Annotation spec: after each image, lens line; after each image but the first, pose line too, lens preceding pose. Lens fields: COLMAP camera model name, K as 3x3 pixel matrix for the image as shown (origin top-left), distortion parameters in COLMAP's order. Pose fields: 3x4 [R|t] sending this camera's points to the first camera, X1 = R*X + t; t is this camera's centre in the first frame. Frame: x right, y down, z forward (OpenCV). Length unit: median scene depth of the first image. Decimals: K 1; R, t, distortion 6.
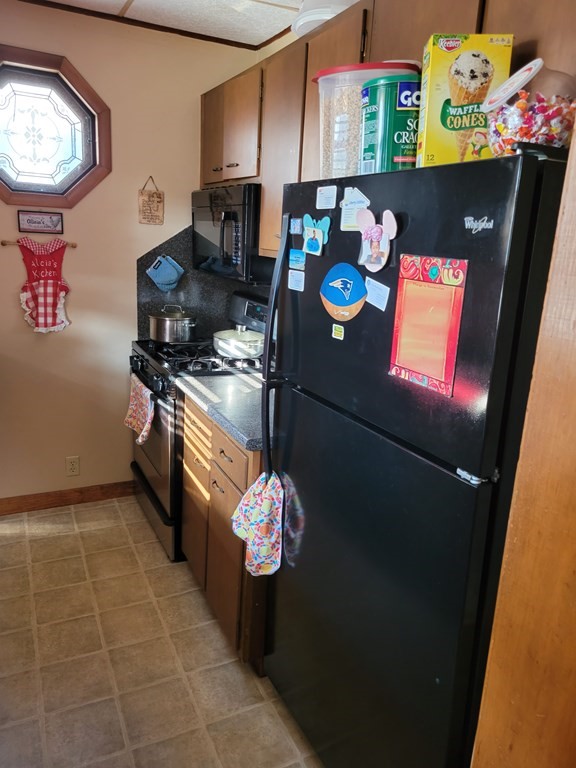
lens RADIAL K [[590.9, 0, 289.8], [0, 590.9, 378.9], [0, 0, 1]] dist [0.078960, -0.010235]
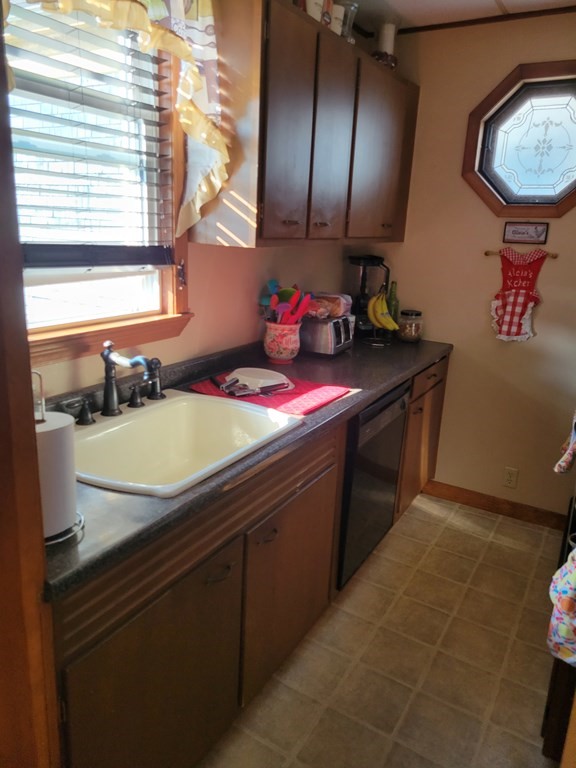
lens RADIAL K [[590.9, 0, 289.8], [0, 590.9, 378.9], [0, 0, 1]] dist [0.078960, -0.010235]
pose [[0.566114, 0.192661, -0.801497, 0.215651], [-0.214130, 0.973297, 0.082713, -0.019006], [0.796030, 0.124800, 0.592252, 0.111894]]
